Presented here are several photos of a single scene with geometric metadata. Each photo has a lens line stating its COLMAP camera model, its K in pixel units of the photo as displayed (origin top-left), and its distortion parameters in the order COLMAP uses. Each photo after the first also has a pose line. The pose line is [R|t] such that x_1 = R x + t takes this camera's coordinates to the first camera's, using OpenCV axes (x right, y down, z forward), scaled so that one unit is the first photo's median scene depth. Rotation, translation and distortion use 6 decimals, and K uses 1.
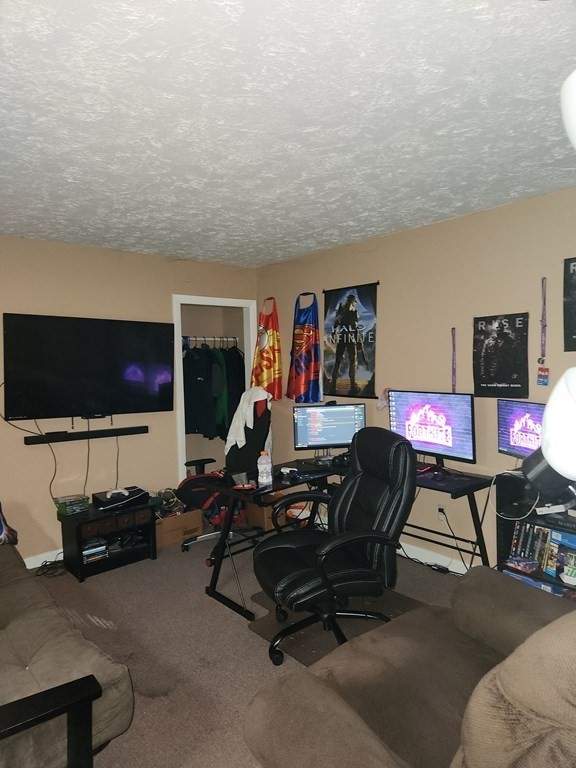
lens RADIAL K [[512.3, 0, 291.2], [0, 512.3, 383.4], [0, 0, 1]] dist [0.056157, -0.007100]
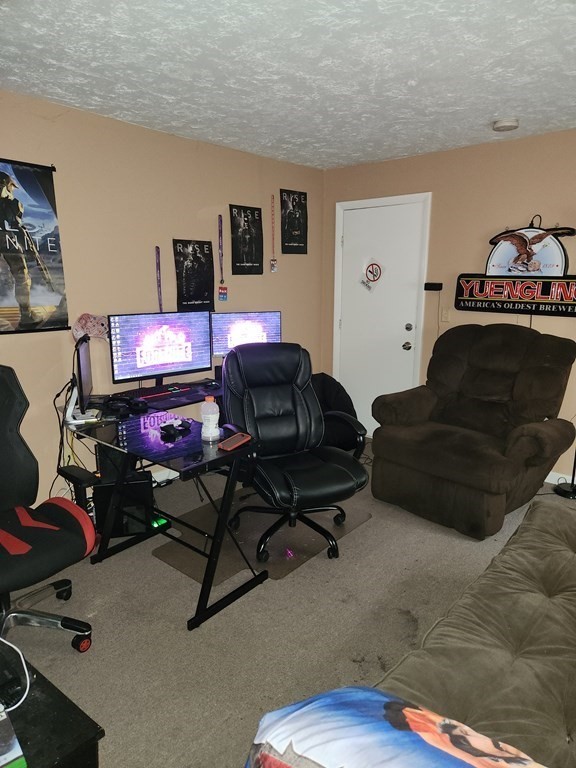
lens RADIAL K [[512.3, 0, 291.0], [0, 512.3, 385.4], [0, 0, 1]] dist [0.056157, -0.007100]
pose [[-0.160488, -0.180133, 0.970462, -0.767668], [0.048885, 0.980549, 0.190089, -0.021971], [-0.985826, 0.077948, -0.148561, 0.938659]]
